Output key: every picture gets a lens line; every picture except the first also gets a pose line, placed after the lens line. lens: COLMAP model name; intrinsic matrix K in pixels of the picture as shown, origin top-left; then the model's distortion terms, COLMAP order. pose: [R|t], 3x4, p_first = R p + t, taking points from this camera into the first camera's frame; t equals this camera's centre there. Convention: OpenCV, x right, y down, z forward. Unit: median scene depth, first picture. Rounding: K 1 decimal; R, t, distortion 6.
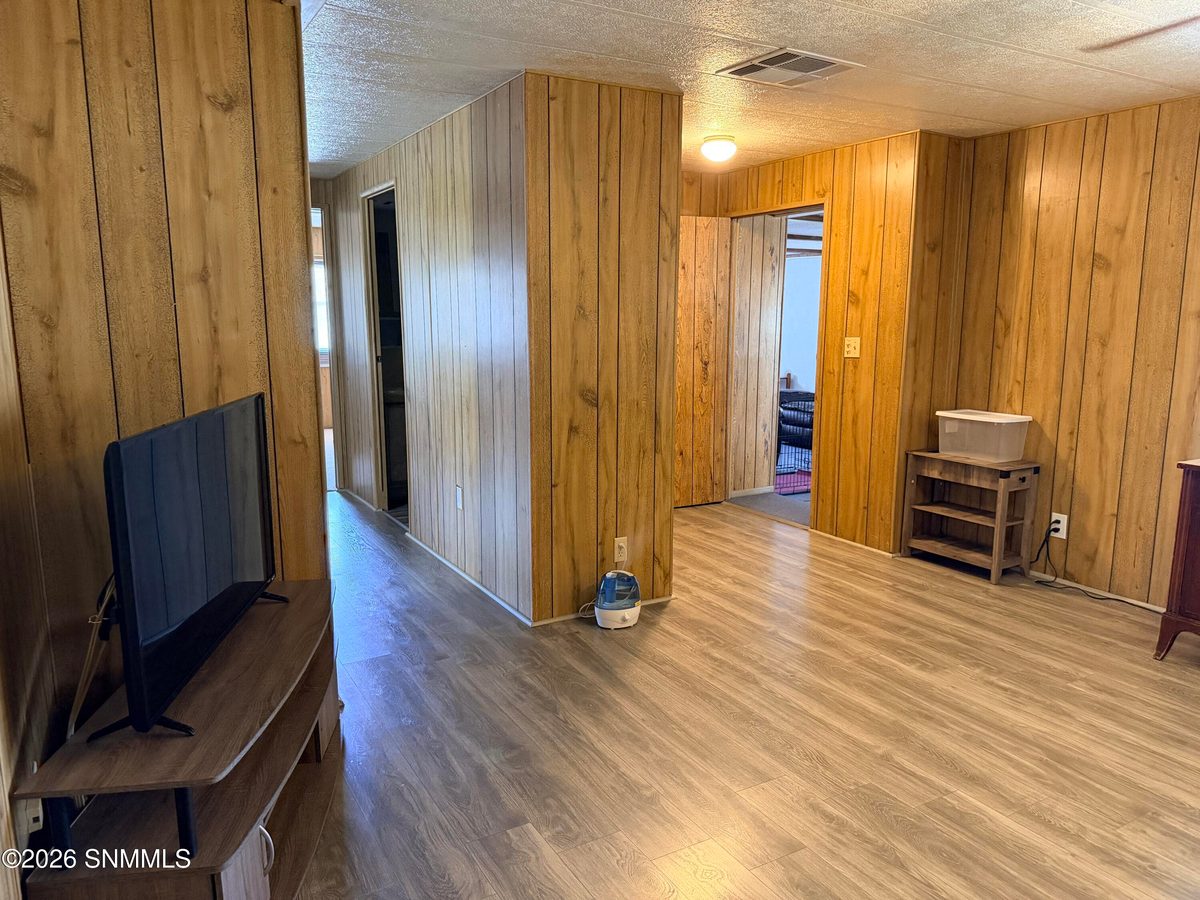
lens RADIAL K [[841.7, 0, 601.8], [0, 841.7, 458.8], [0, 0, 1]] dist [0.146107, -0.227497]
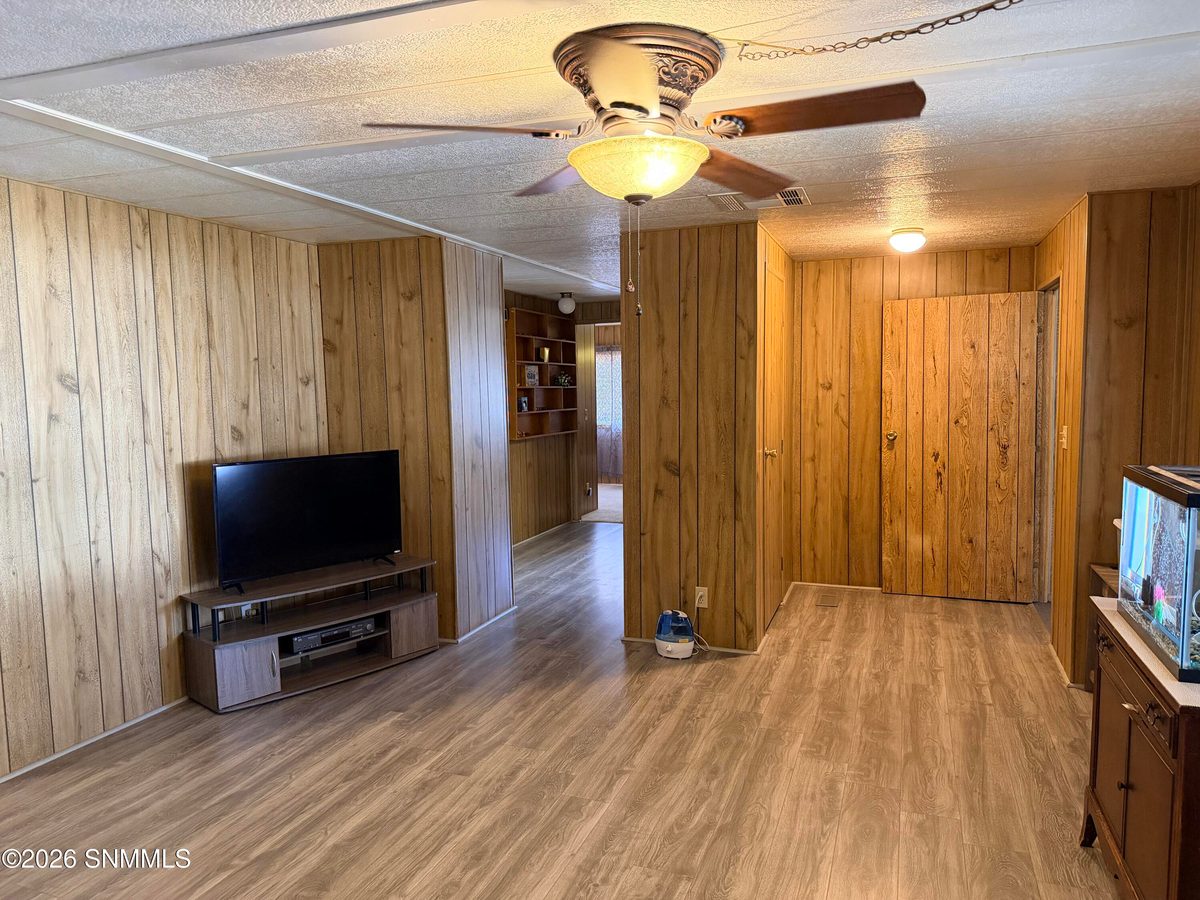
lens RADIAL K [[841.7, 0, 601.8], [0, 841.7, 458.8], [0, 0, 1]] dist [0.146107, -0.227497]
pose [[0.639887, 0.059900, -0.766131, 0.891890], [-0.115384, 0.993144, -0.018721, -0.051348], [0.759757, 0.100379, 0.642412, 0.110014]]
